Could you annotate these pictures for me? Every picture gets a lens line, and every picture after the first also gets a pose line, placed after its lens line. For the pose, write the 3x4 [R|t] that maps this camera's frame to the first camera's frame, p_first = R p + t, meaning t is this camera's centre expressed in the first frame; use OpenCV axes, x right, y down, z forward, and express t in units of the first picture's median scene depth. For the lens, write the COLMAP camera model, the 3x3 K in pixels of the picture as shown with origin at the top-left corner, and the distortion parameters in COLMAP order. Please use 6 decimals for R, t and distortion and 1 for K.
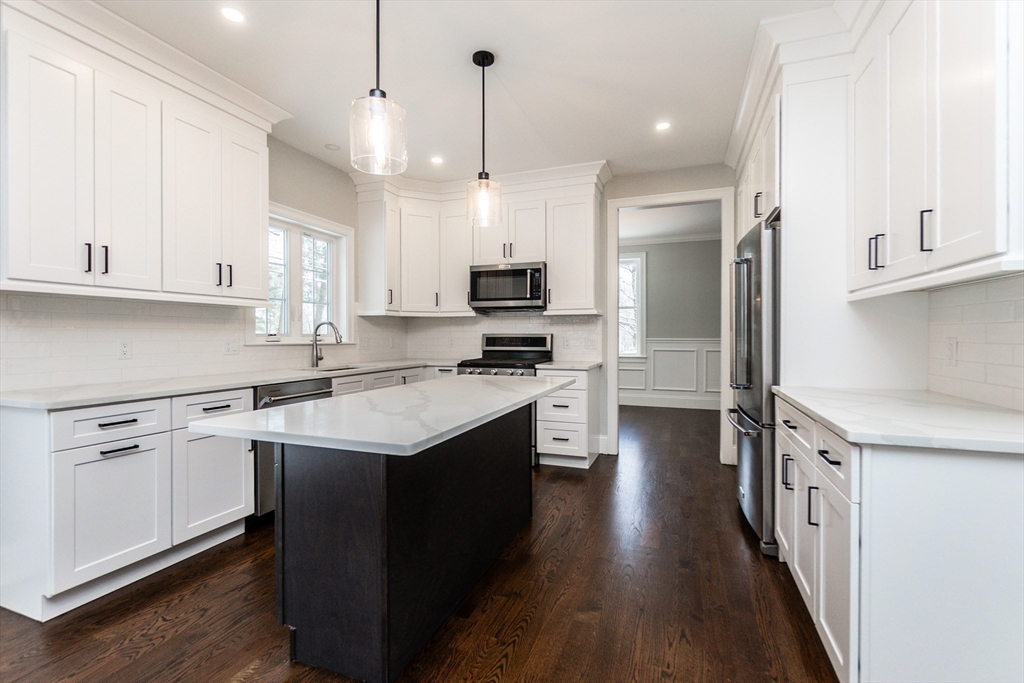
lens RADIAL K [[445.5, 0, 513.1], [0, 445.5, 338.3], [0, 0, 1]] dist [-0.002755, -0.000281]
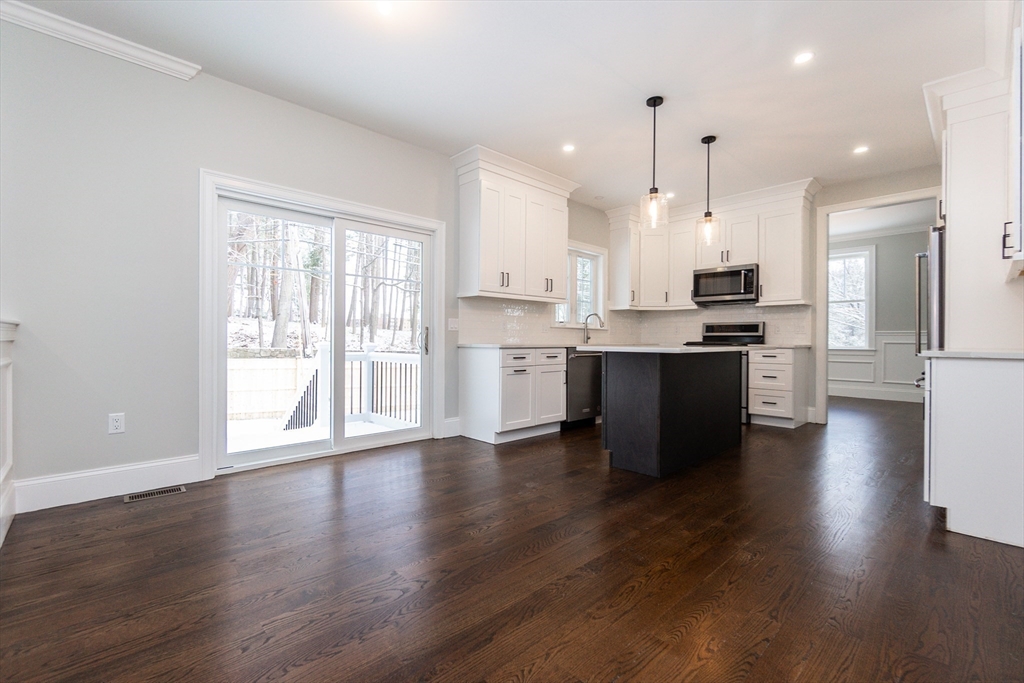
lens RADIAL K [[444.3, 0, 525.6], [0, 444.3, 344.8], [0, 0, 1]] dist [-0.012926, -0.000067]
pose [[0.906858, 0.008644, -0.421347, 0.006773], [-0.006601, 0.999958, 0.006307, 0.054136], [0.421384, -0.002939, 0.906877, -0.407181]]
